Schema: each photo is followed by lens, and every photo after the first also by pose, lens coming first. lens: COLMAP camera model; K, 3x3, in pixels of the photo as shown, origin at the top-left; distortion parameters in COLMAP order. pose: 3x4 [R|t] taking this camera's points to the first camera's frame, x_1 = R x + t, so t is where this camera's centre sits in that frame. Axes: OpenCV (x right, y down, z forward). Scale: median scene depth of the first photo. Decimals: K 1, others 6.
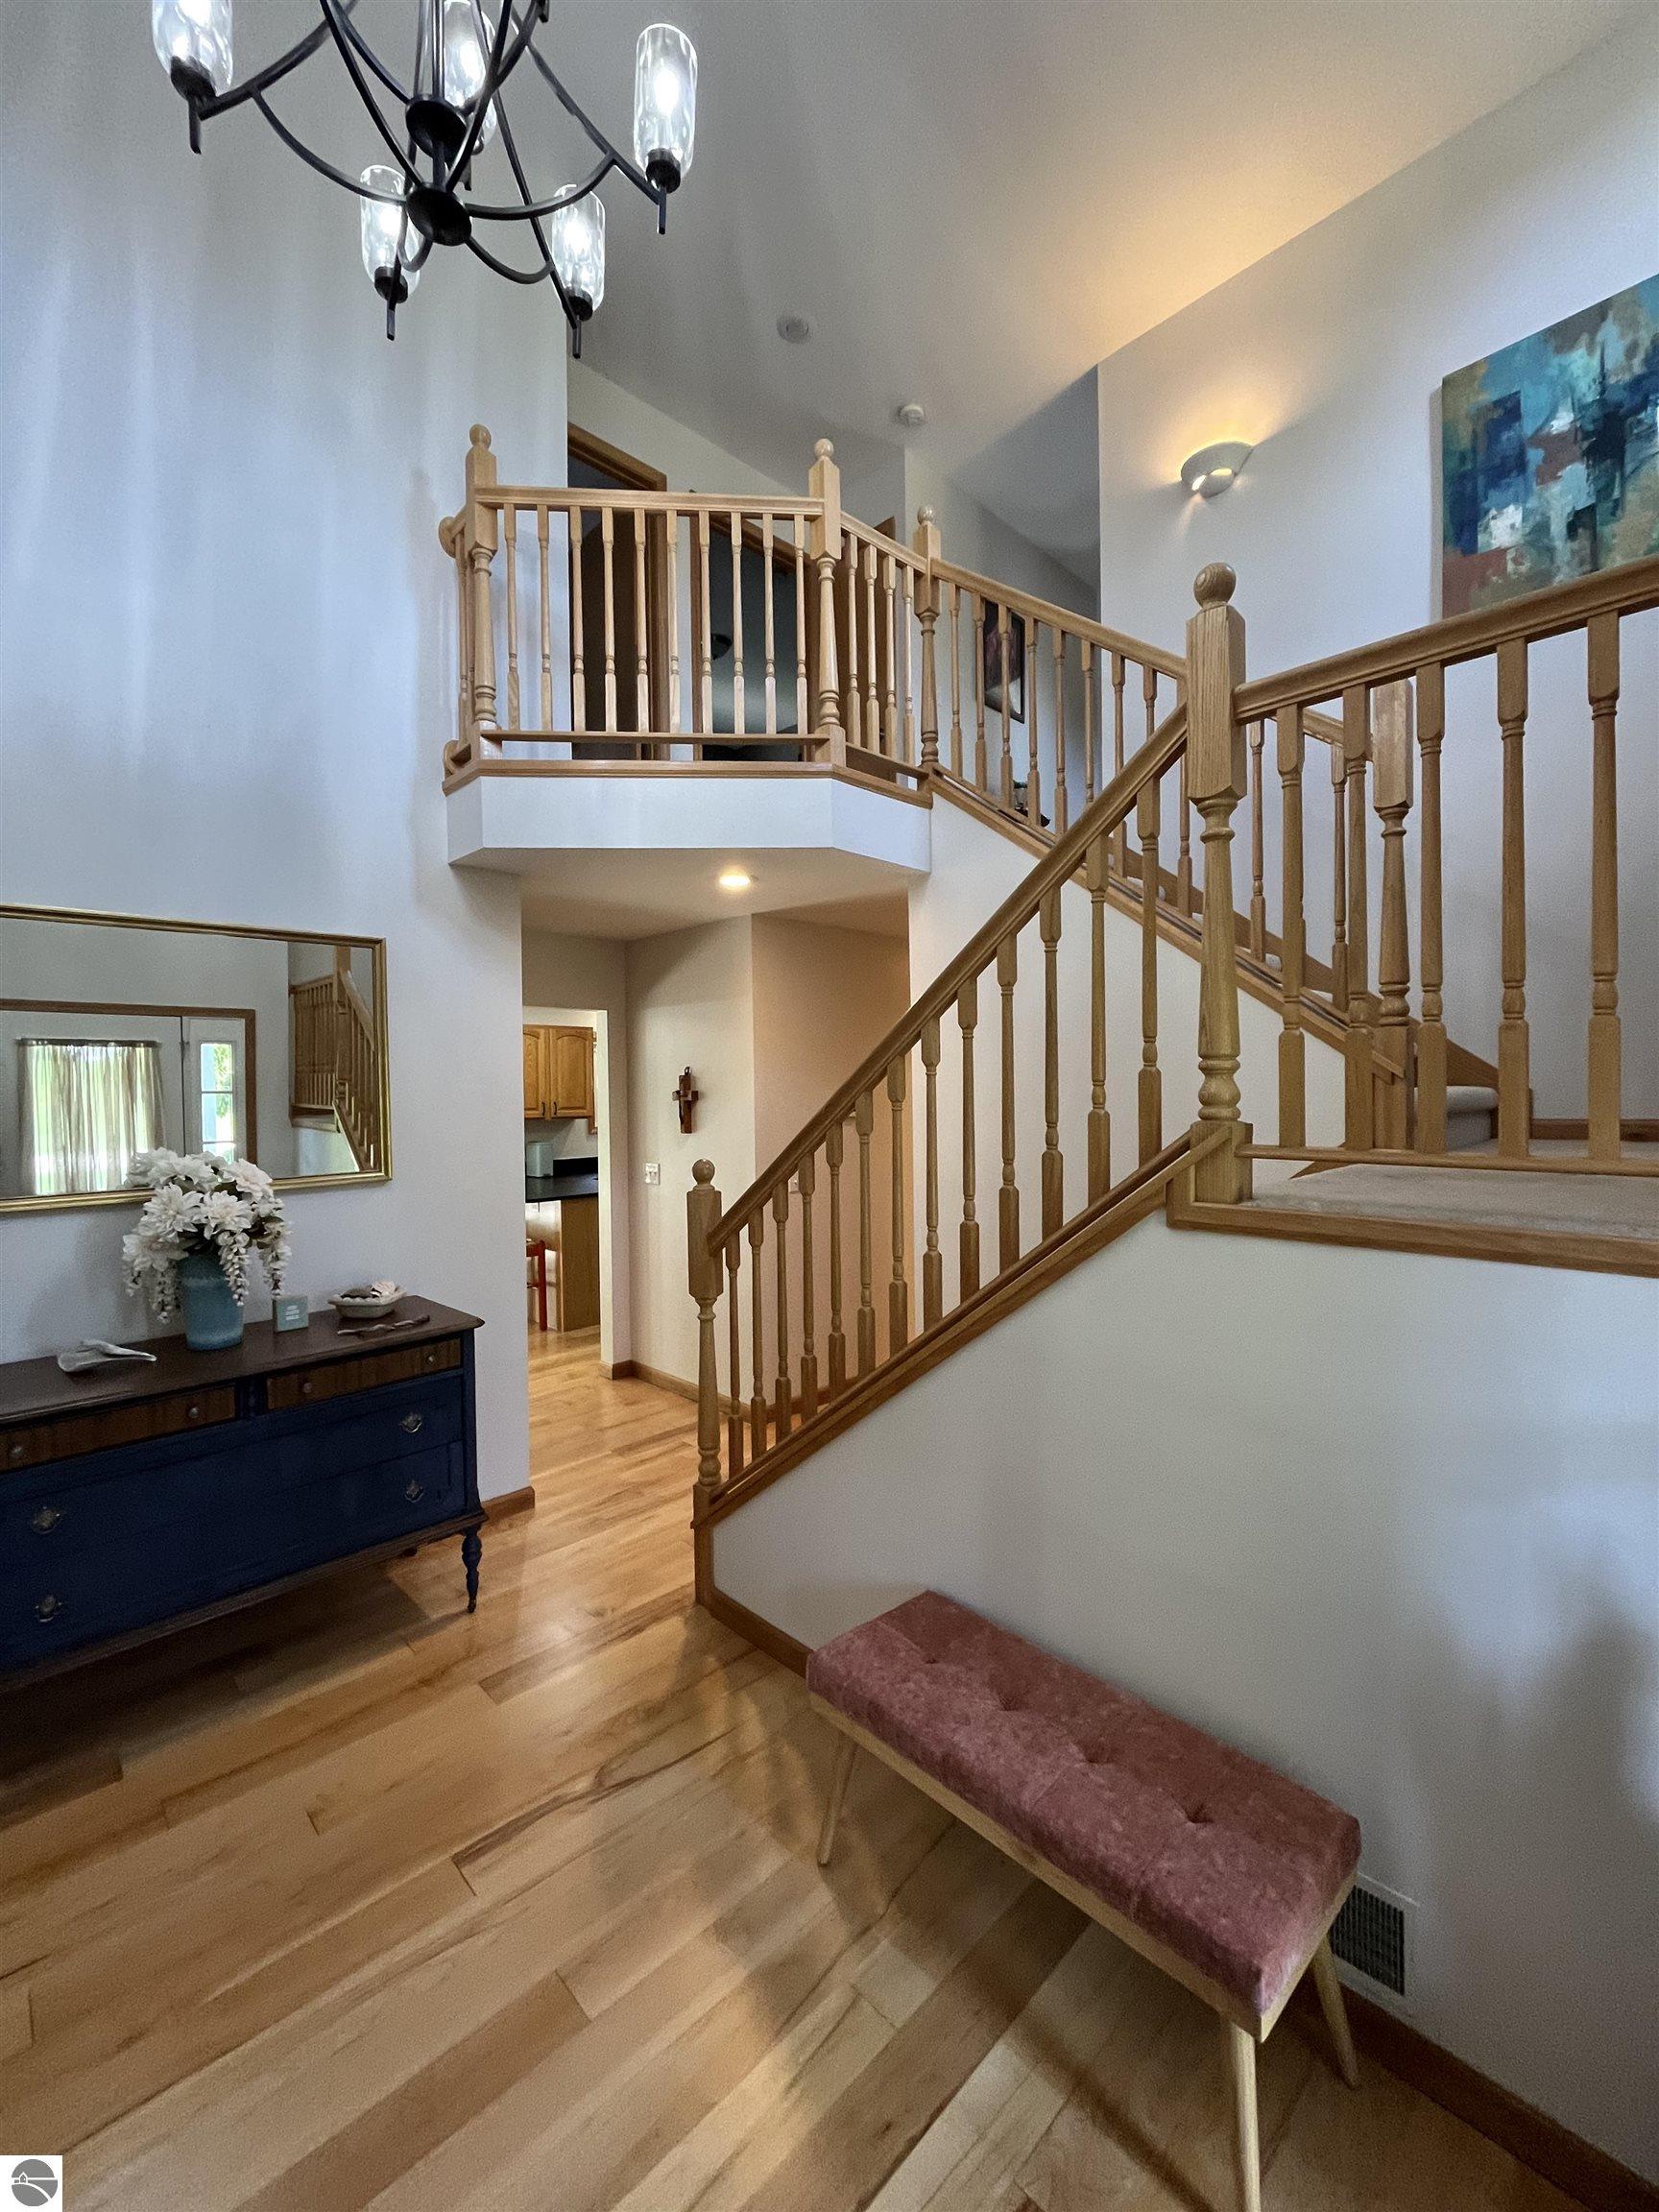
lens RADIAL K [[897.1, 0, 823.5], [0, 897.1, 1107.3], [0, 0, 1]] dist [-0.001275, -0.000486]
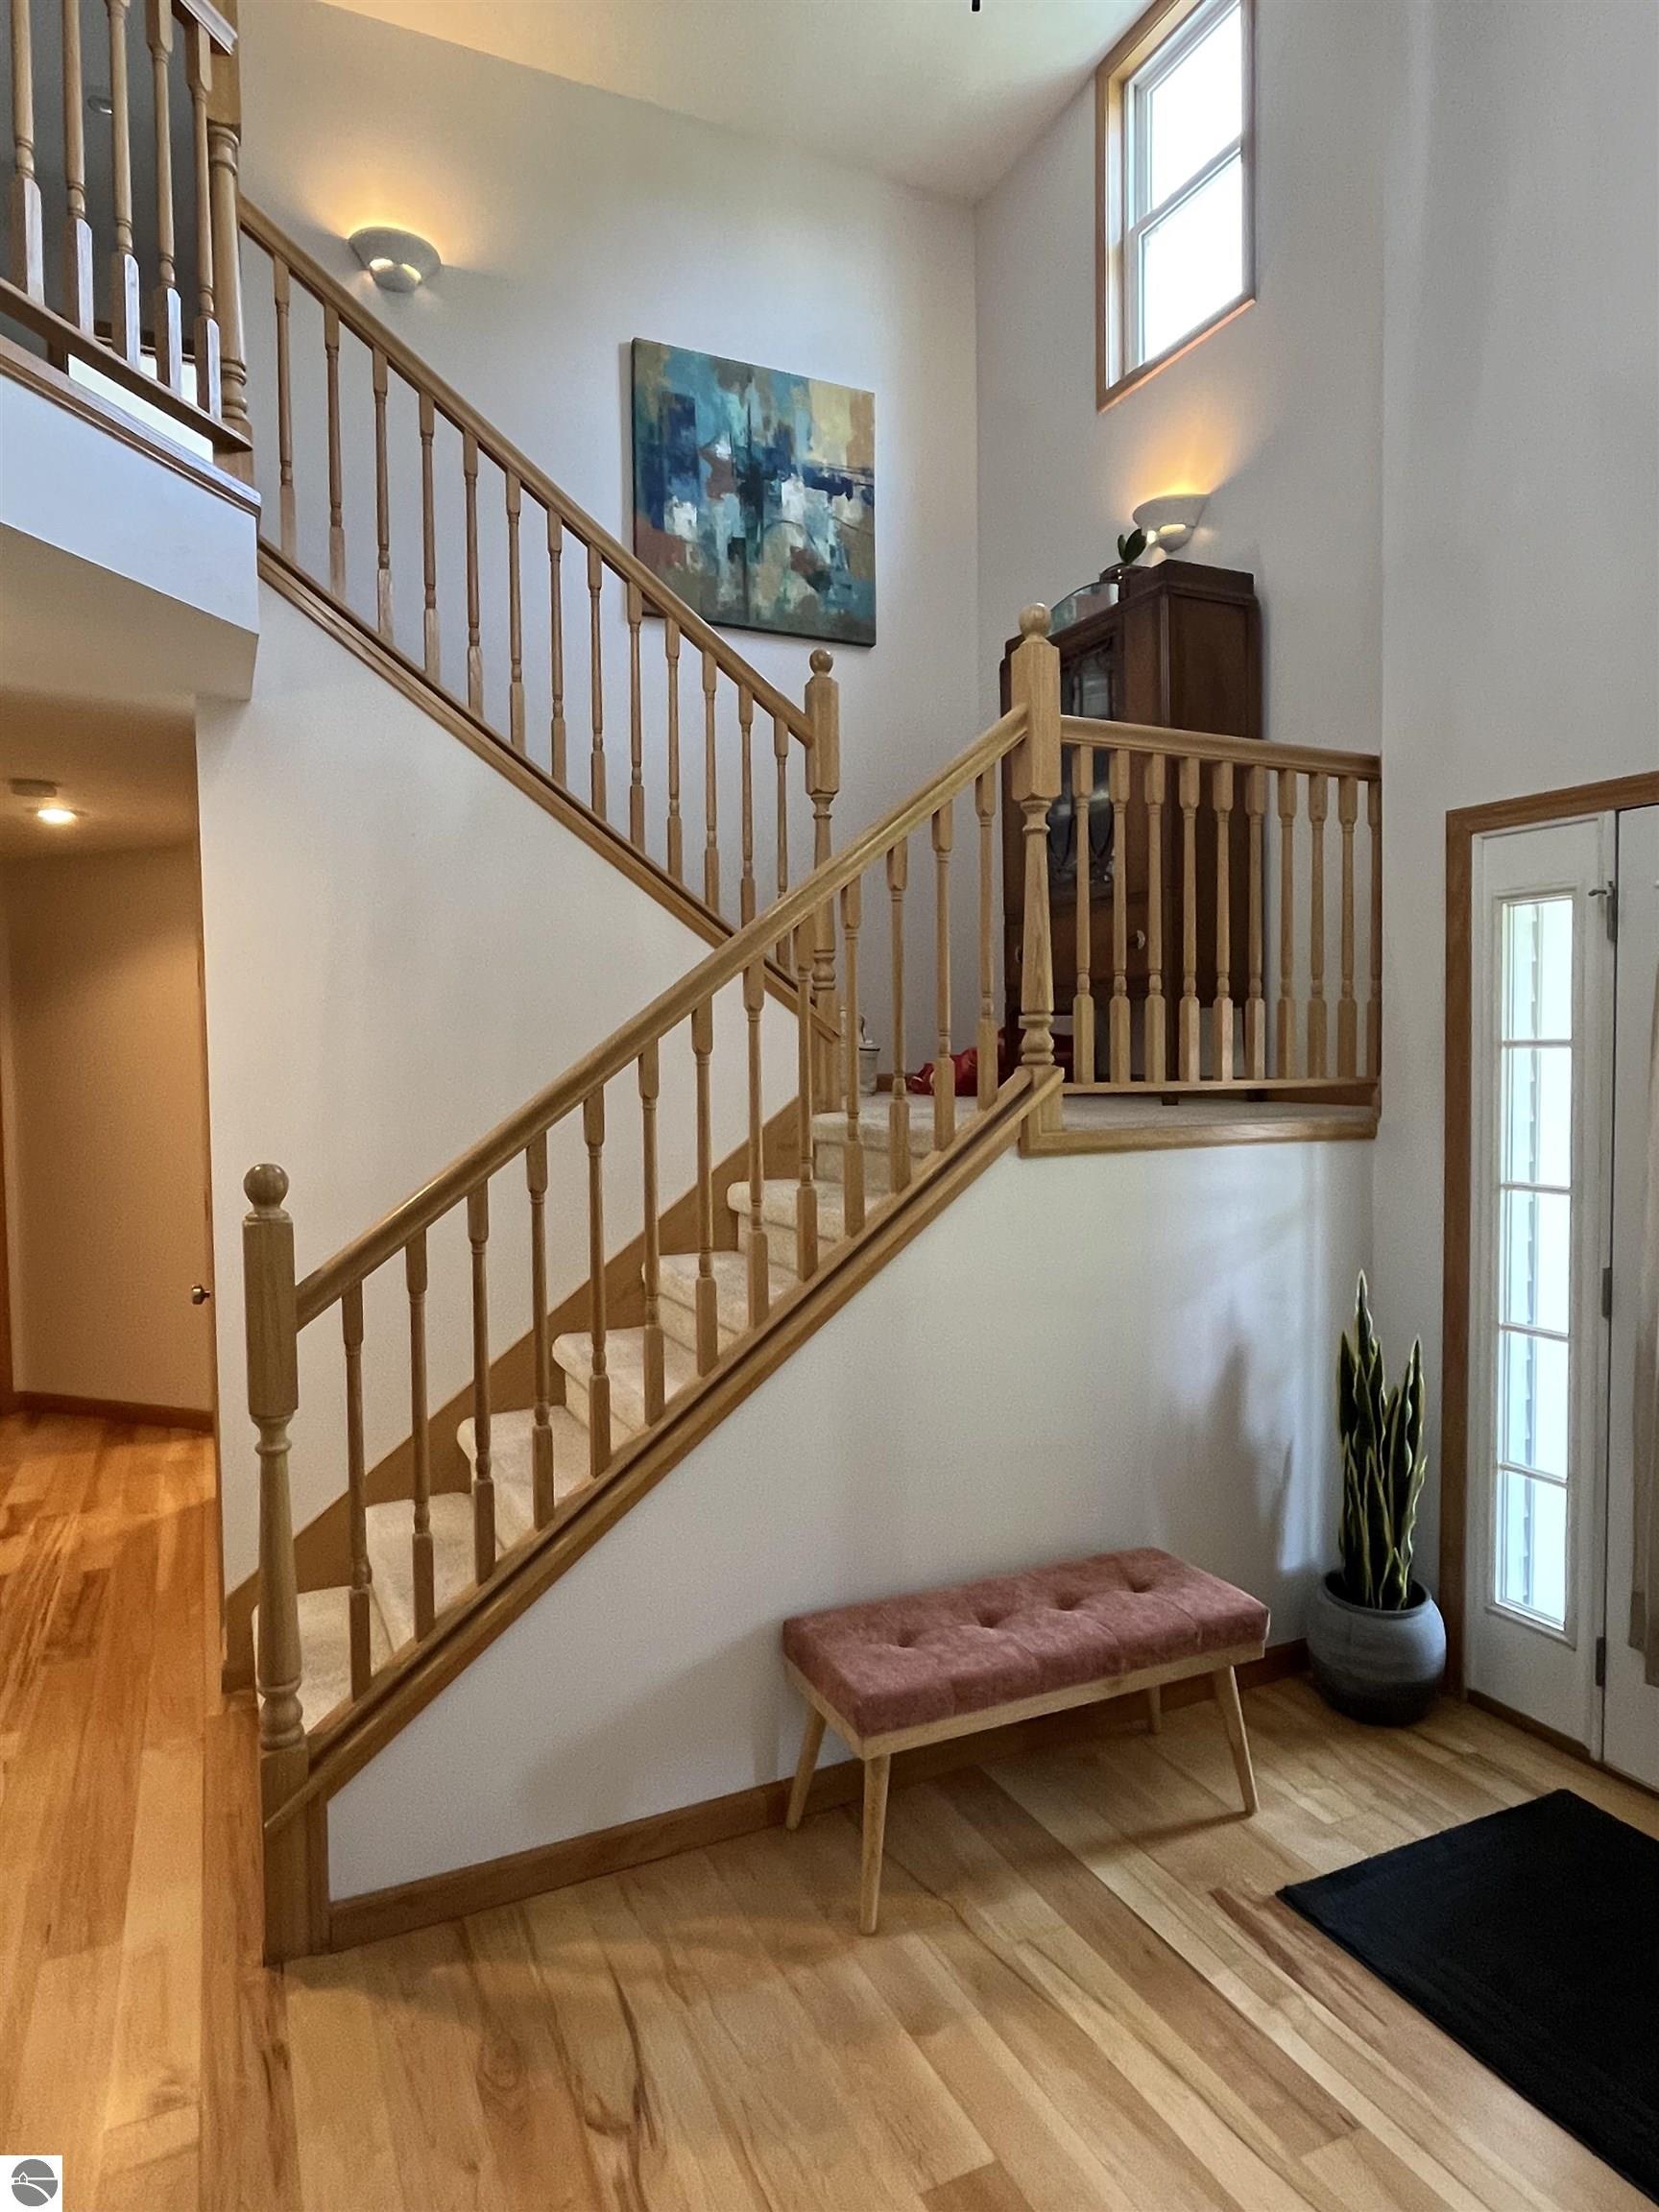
lens RADIAL K [[1317.4, 0, 828.8], [0, 1317.4, 1104.0], [0, 0, 1]] dist [-0.003799, 0.001631]
pose [[0.316082, -0.032225, 0.948185, -0.793842], [0.026616, 0.999331, 0.025091, 0.008782], [-0.948359, 0.017306, 0.316728, 0.415933]]
